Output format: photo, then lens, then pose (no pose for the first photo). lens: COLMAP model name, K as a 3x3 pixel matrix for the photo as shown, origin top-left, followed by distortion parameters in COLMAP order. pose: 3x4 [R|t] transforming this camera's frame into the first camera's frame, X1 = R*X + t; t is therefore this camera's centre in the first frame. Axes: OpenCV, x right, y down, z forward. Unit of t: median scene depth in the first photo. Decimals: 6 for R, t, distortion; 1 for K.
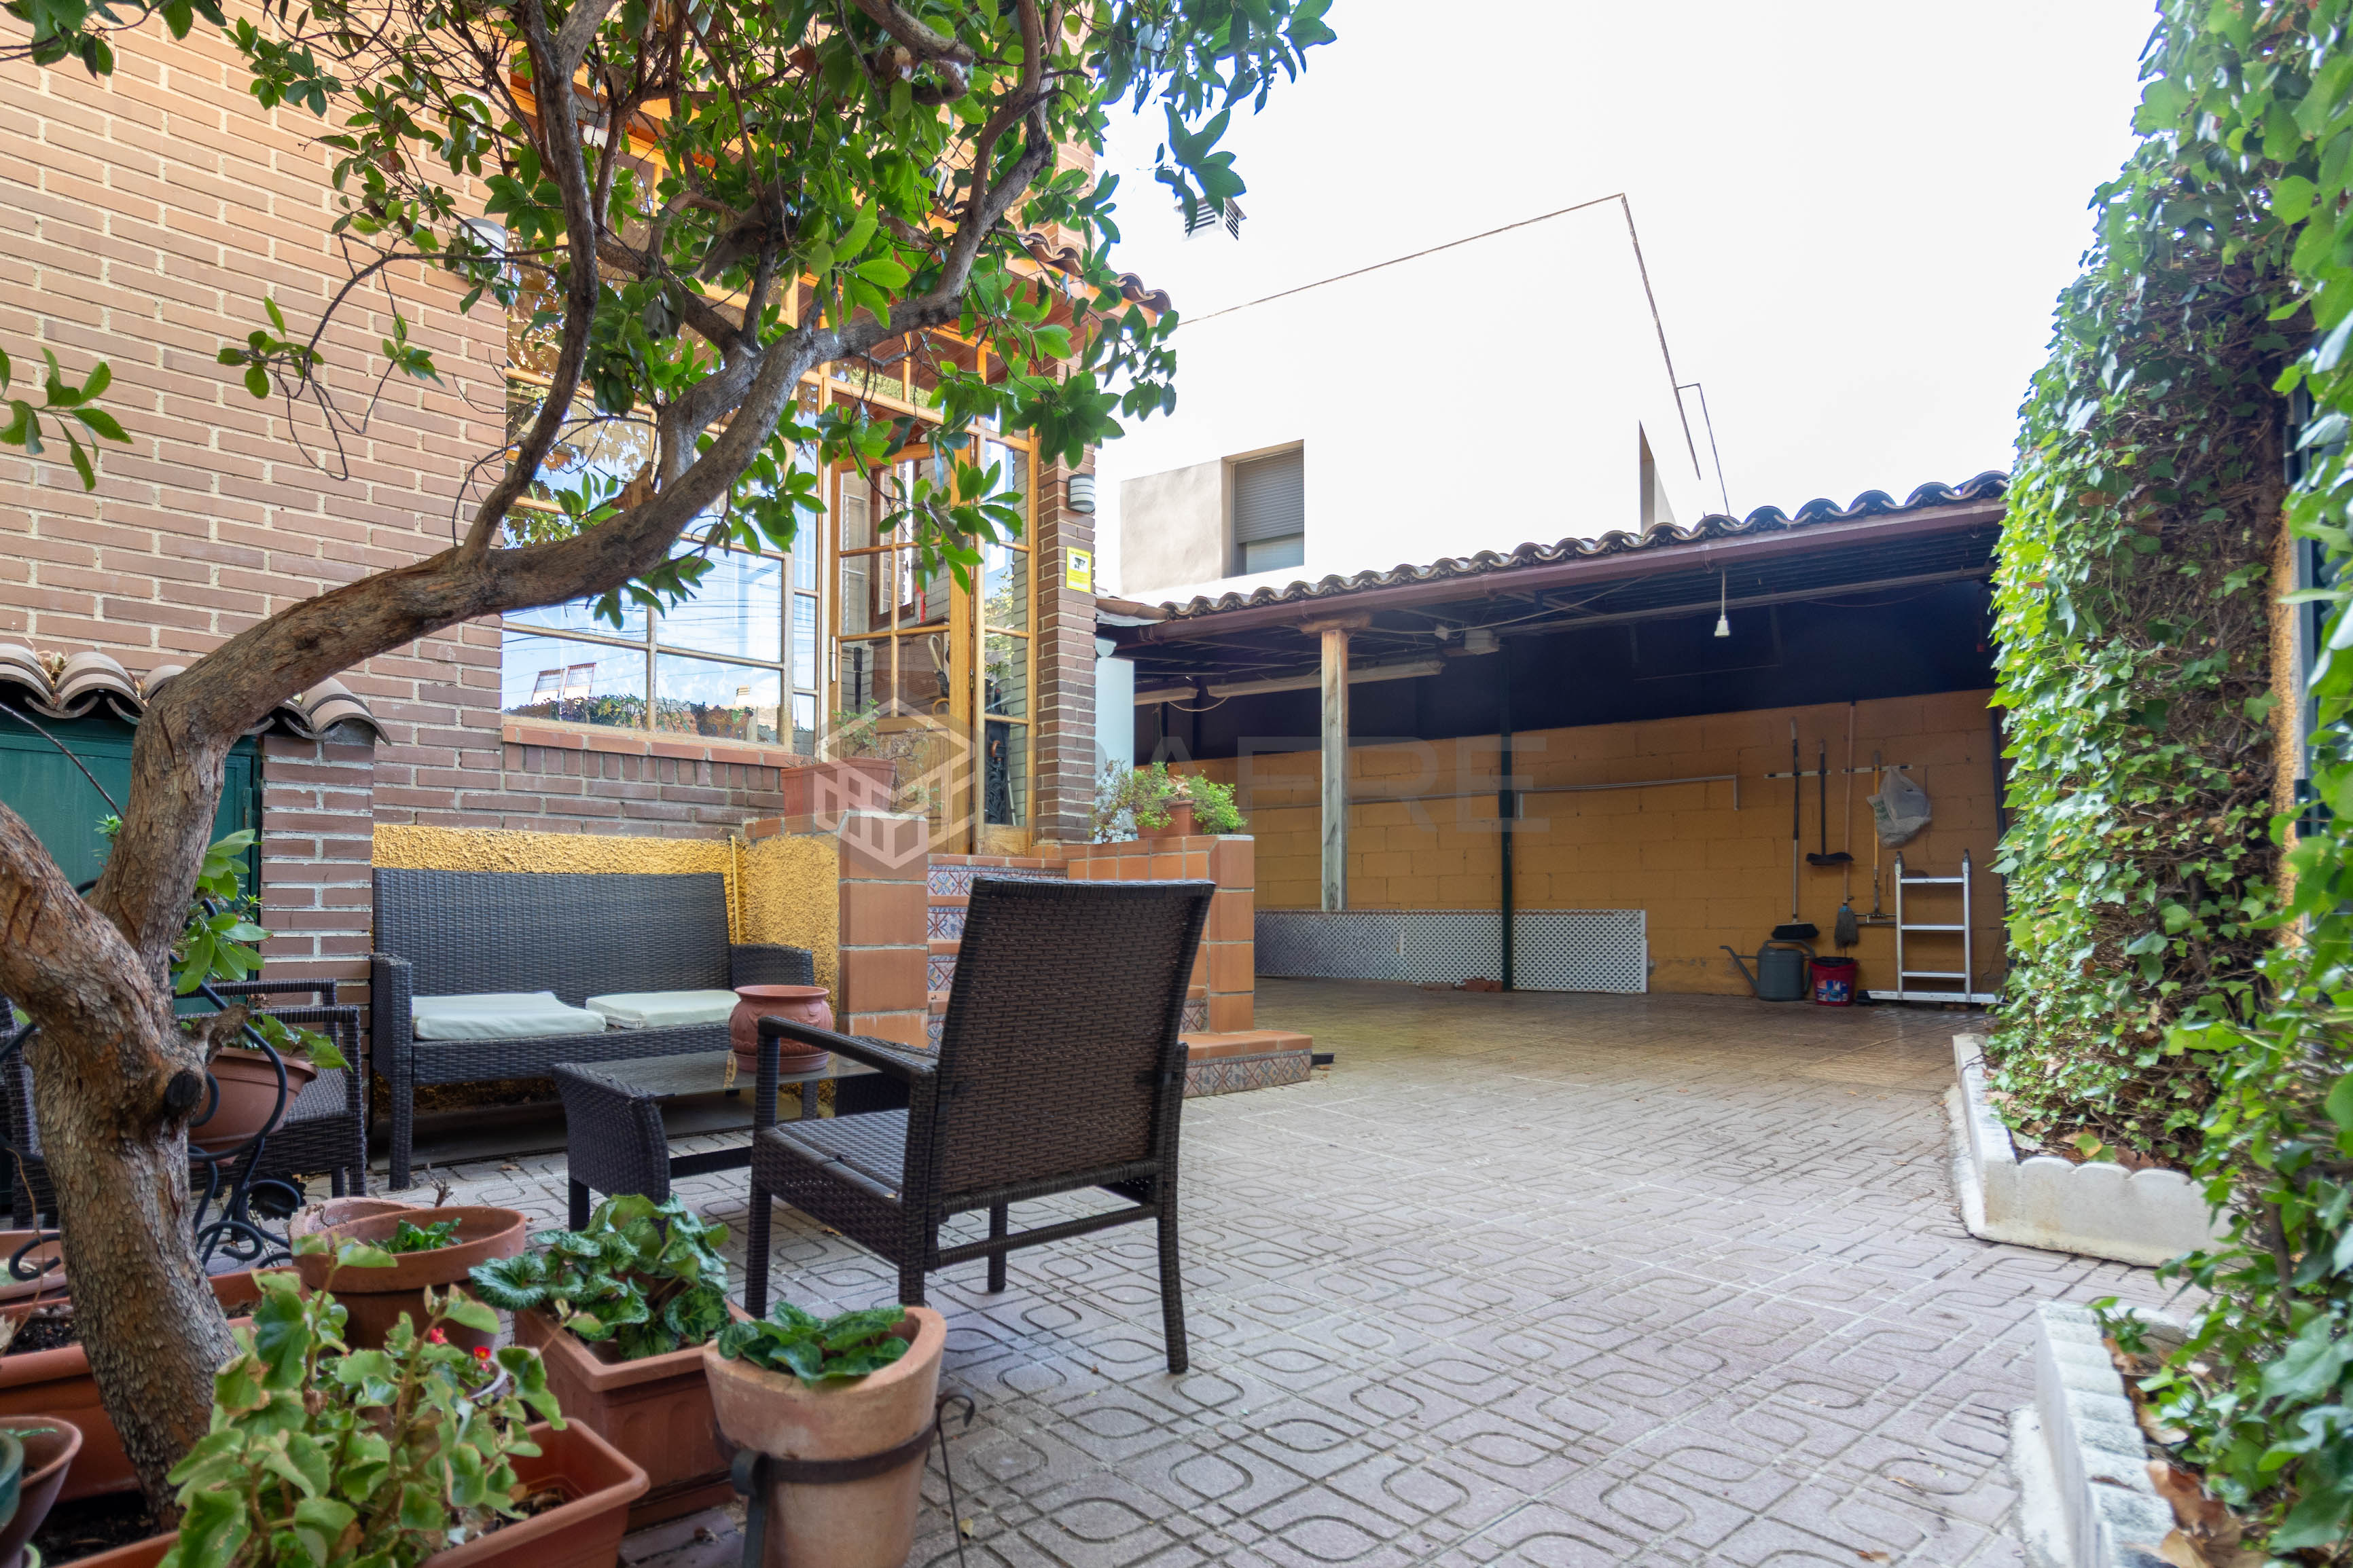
lens RADIAL K [[1155.7, 0, 1116.9], [0, 1155.7, 890.4], [0, 0, 1]] dist [0.000016, 0.000463]
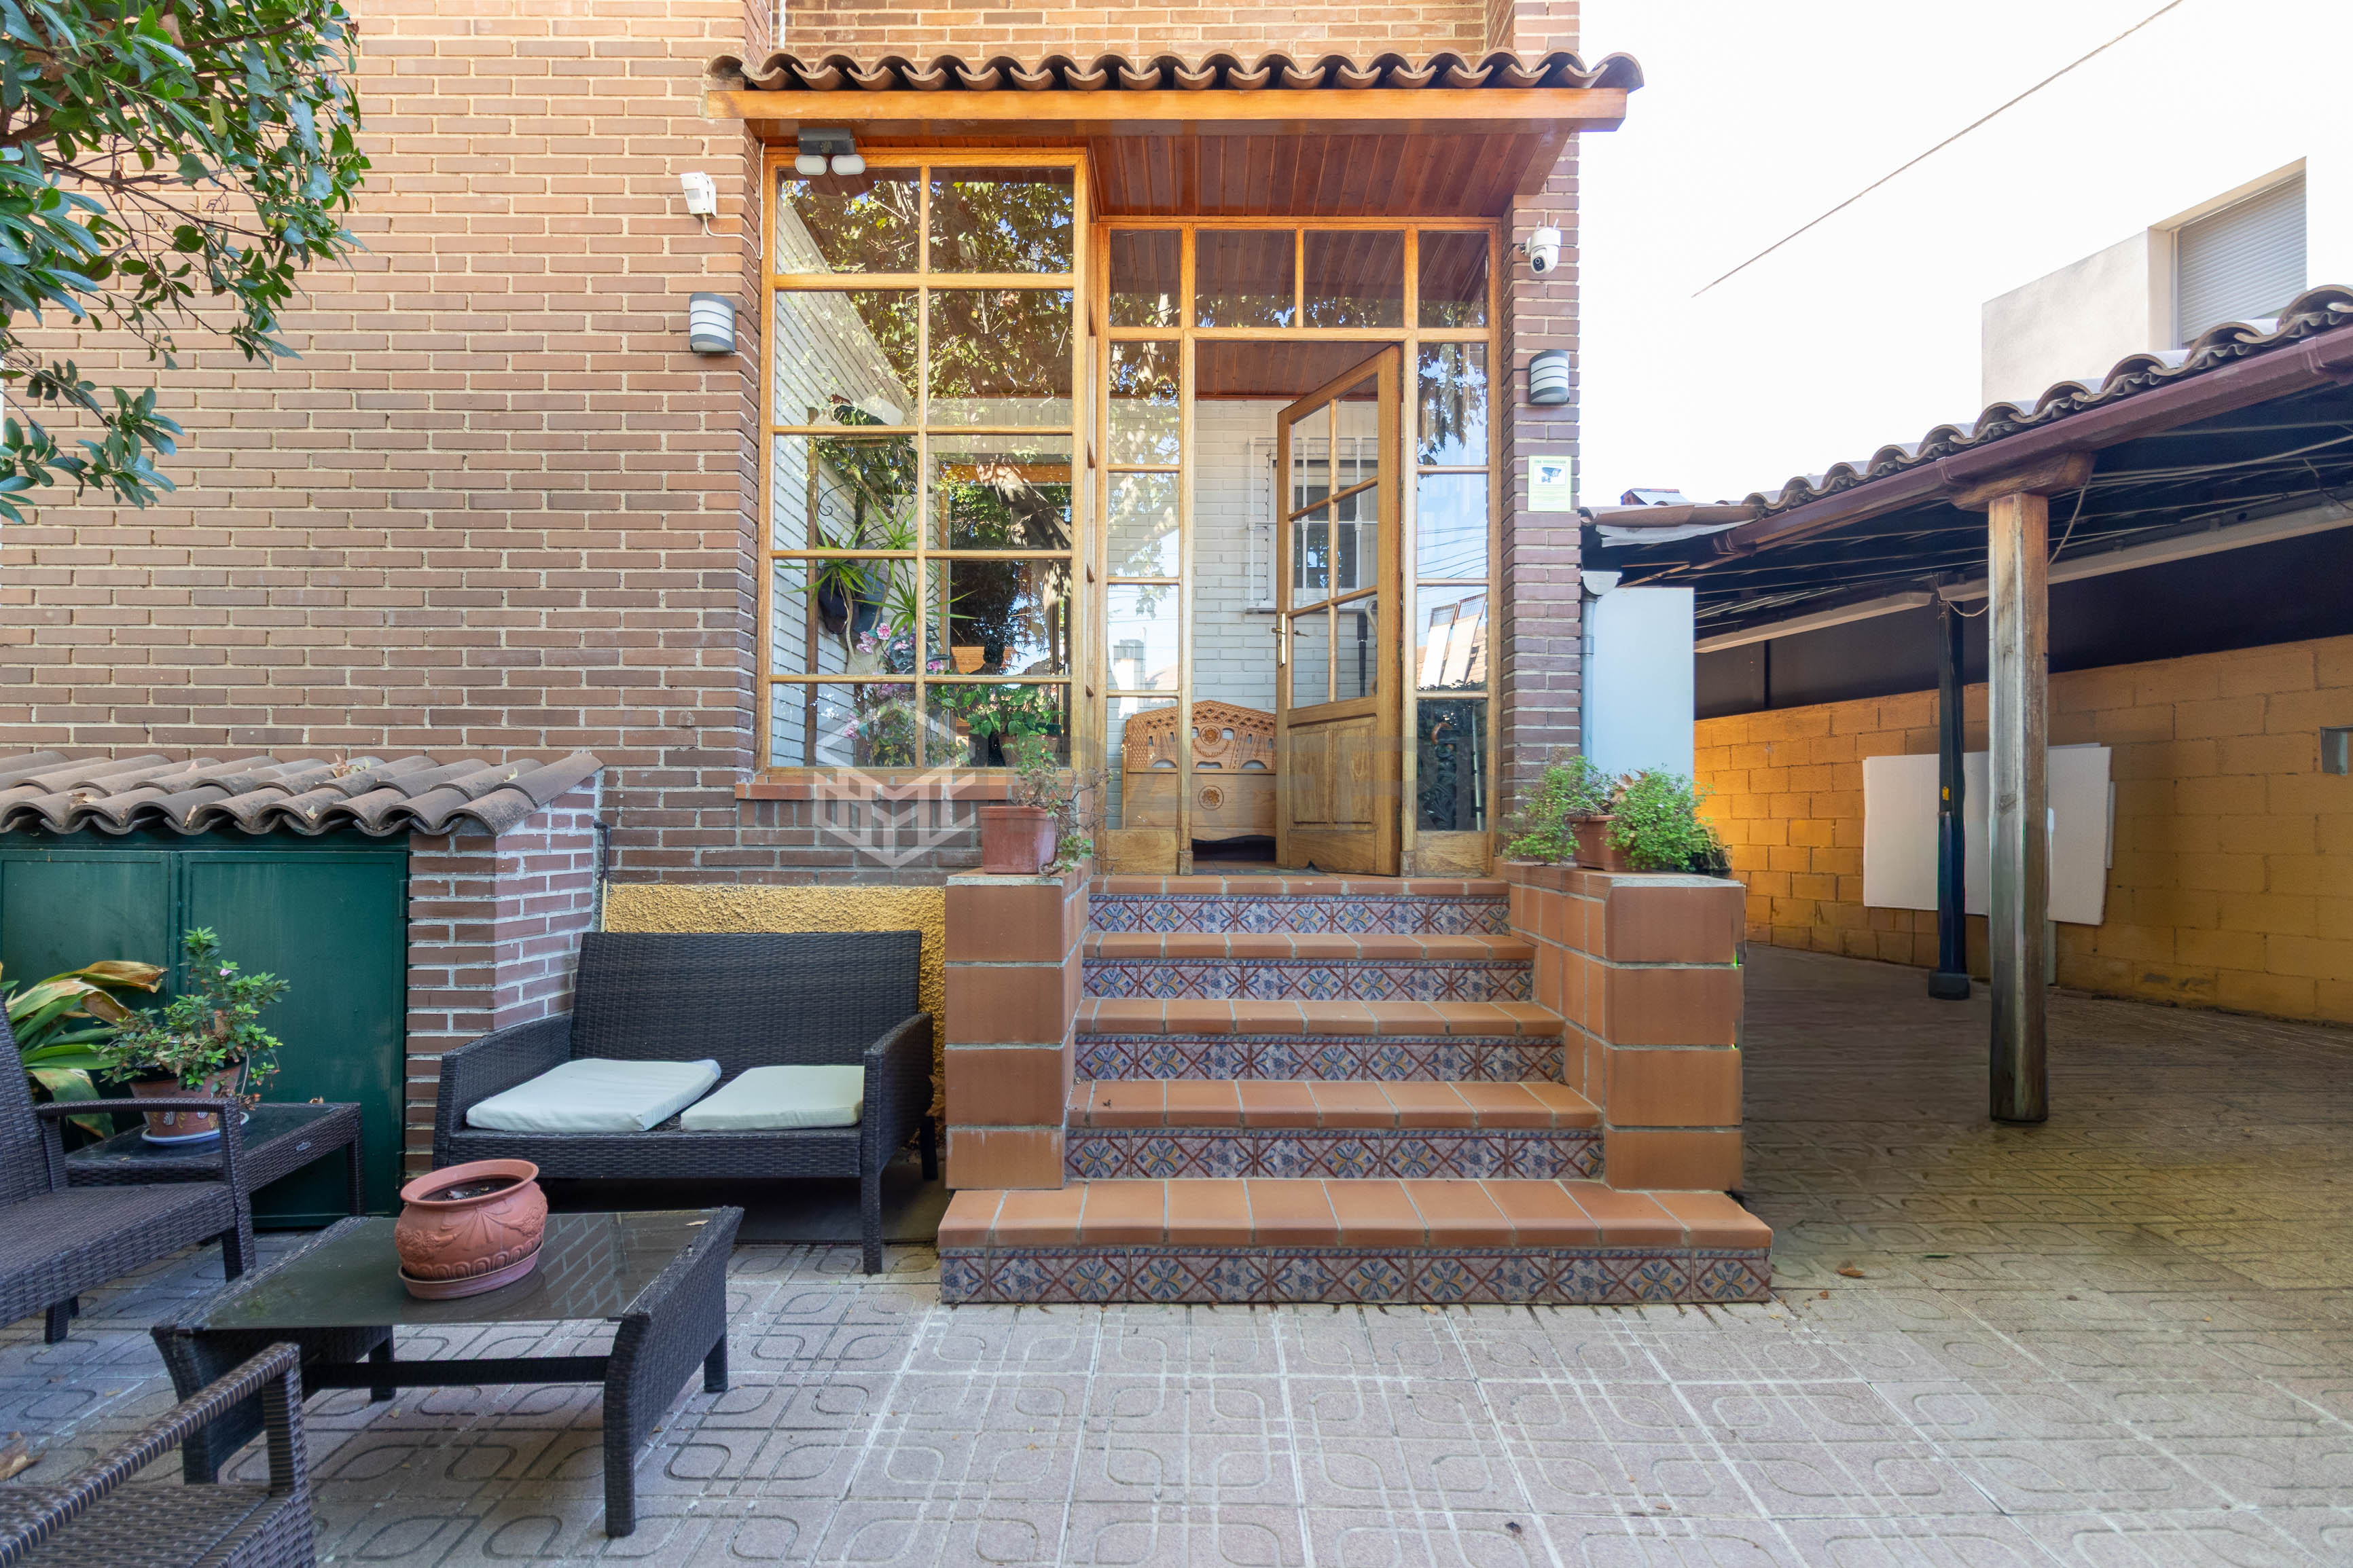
lens RADIAL K [[1116.4, 0, 1180.3], [0, 1116.4, 816.2], [0, 0, 1]] dist [0.001703, 0.000457]
pose [[0.764156, -0.002842, -0.645026, 0.401623], [0.006283, 0.999976, 0.003038, -0.113013], [0.645001, -0.006375, 0.764155, 0.497056]]
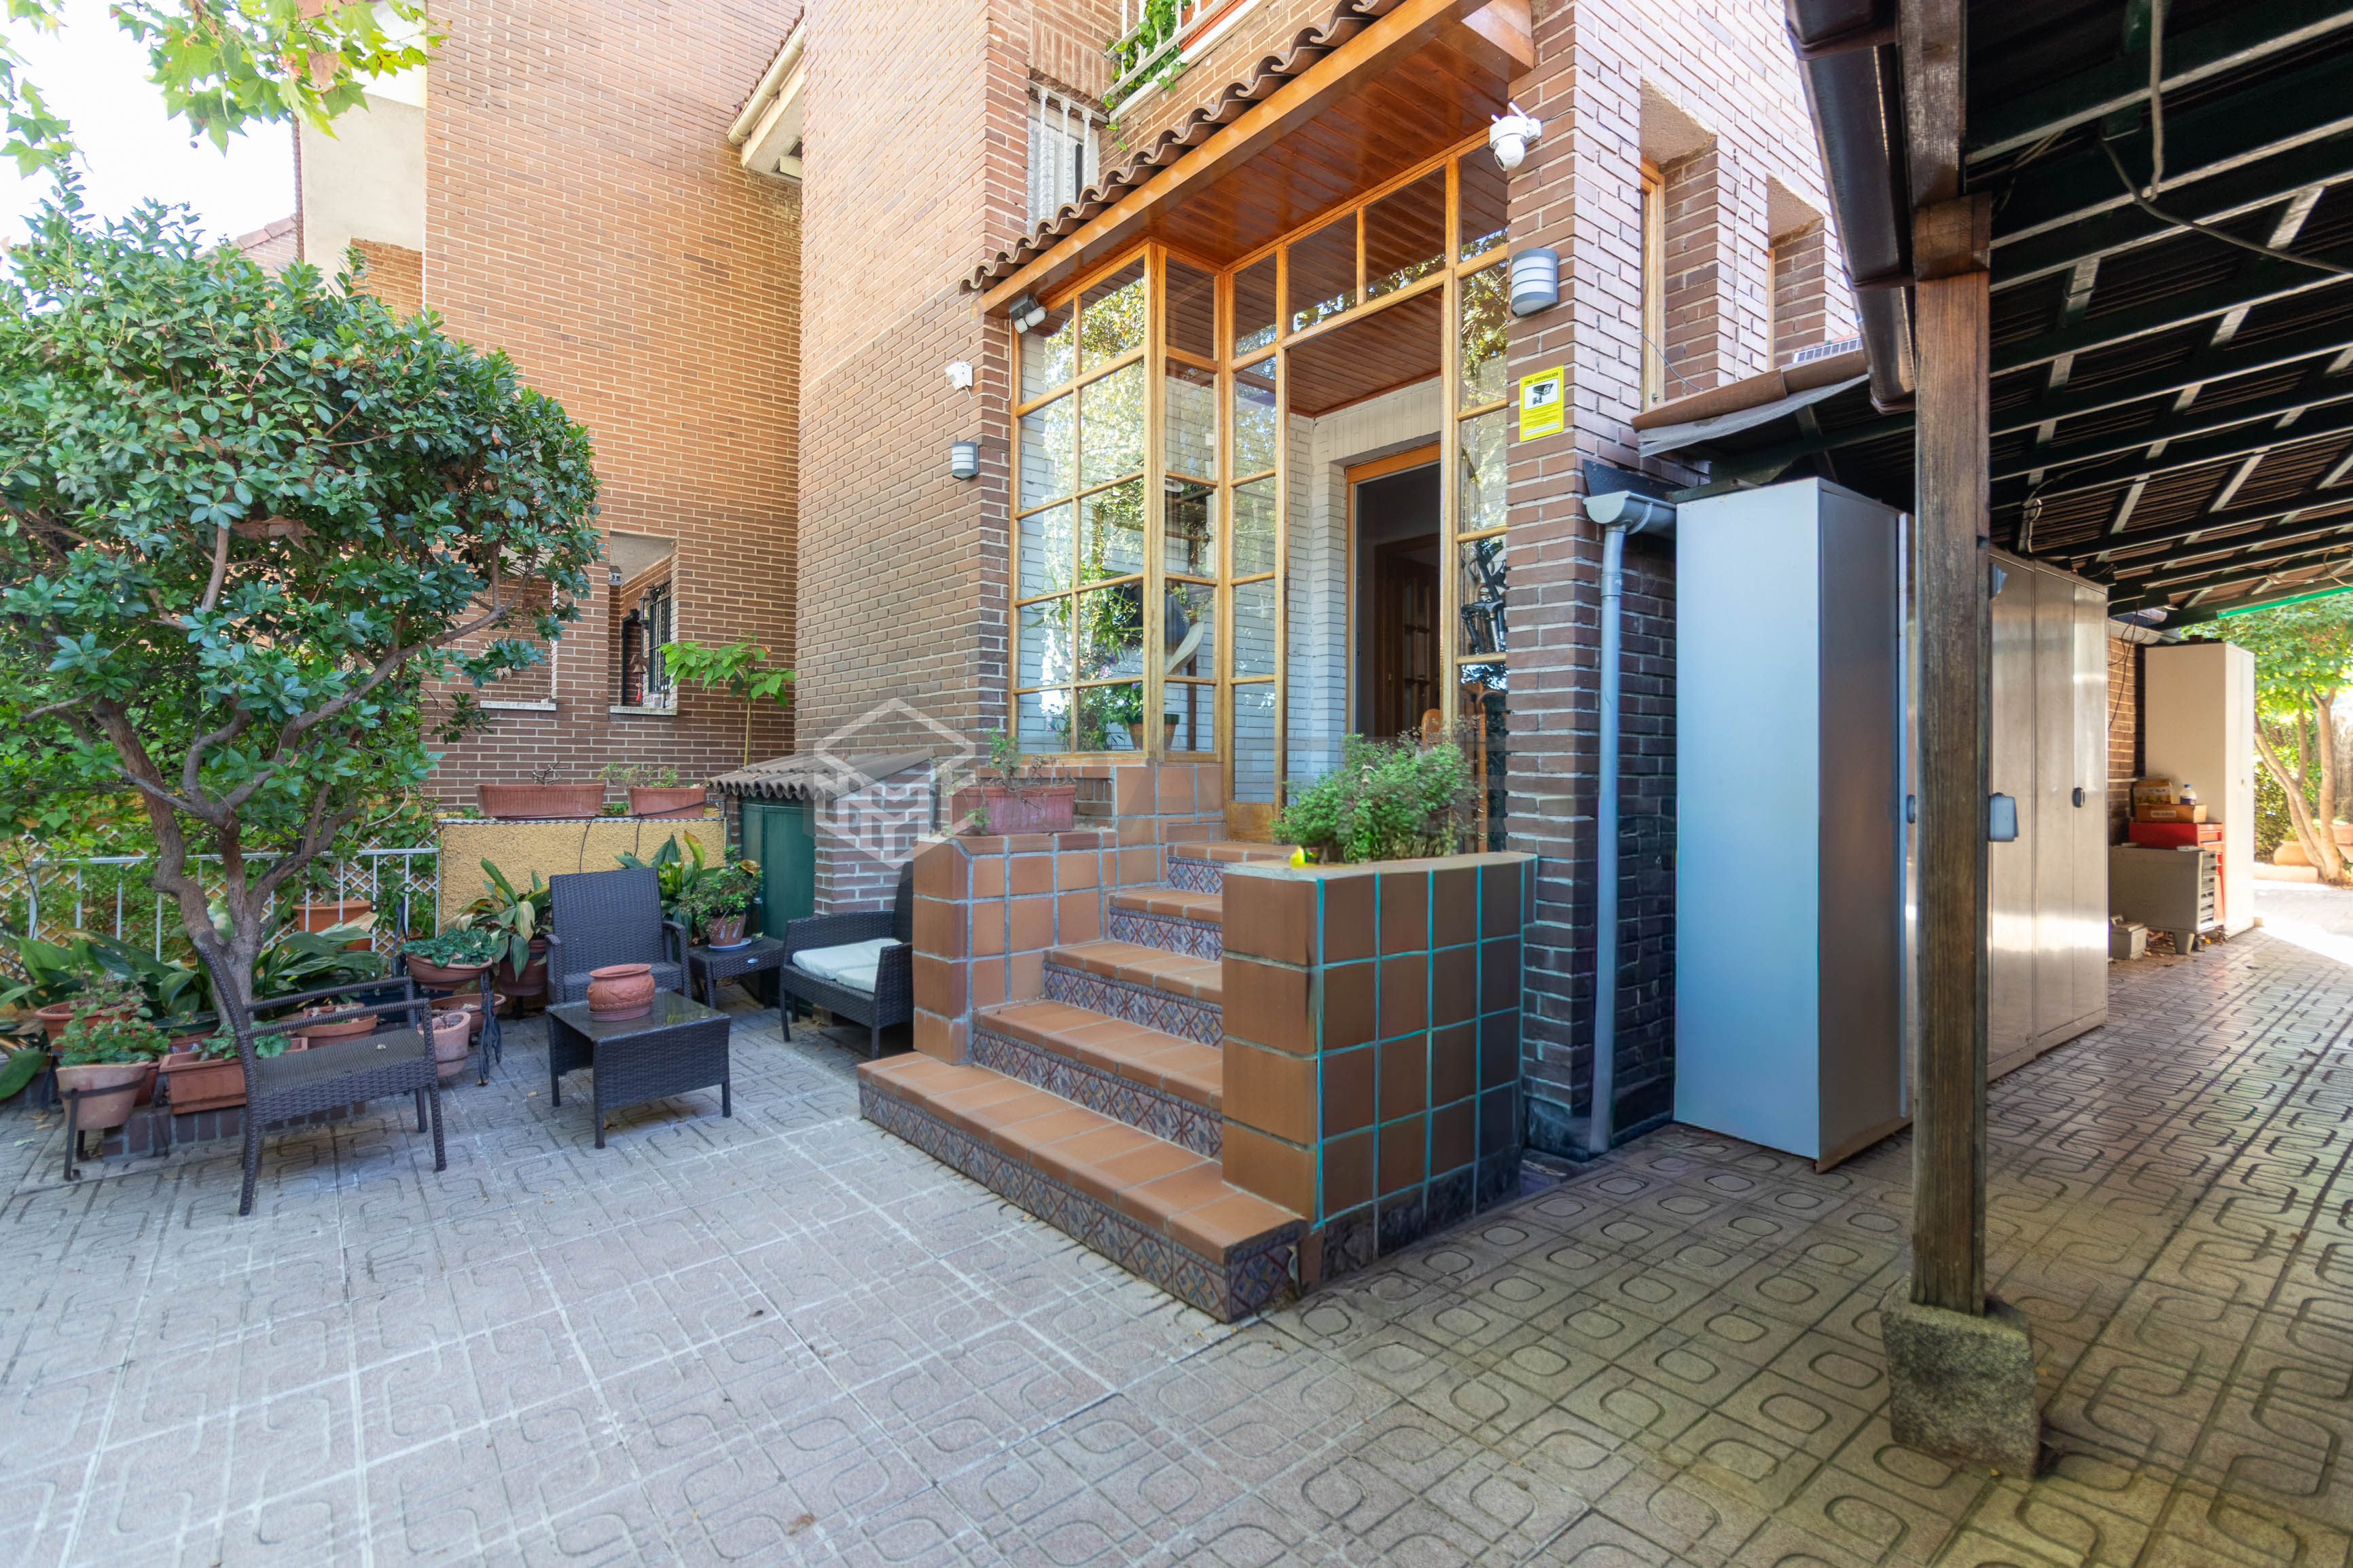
lens RADIAL K [[1095.7, 0, 1176.5], [0, 1095.7, 784.0], [0, 0, 1]] dist [-0.000197, -0.000138]
pose [[-0.013075, 0.006274, -0.999895, 0.919698], [0.008956, 0.999941, 0.006157, -0.126694], [0.999874, -0.008875, -0.013131, 1.323528]]
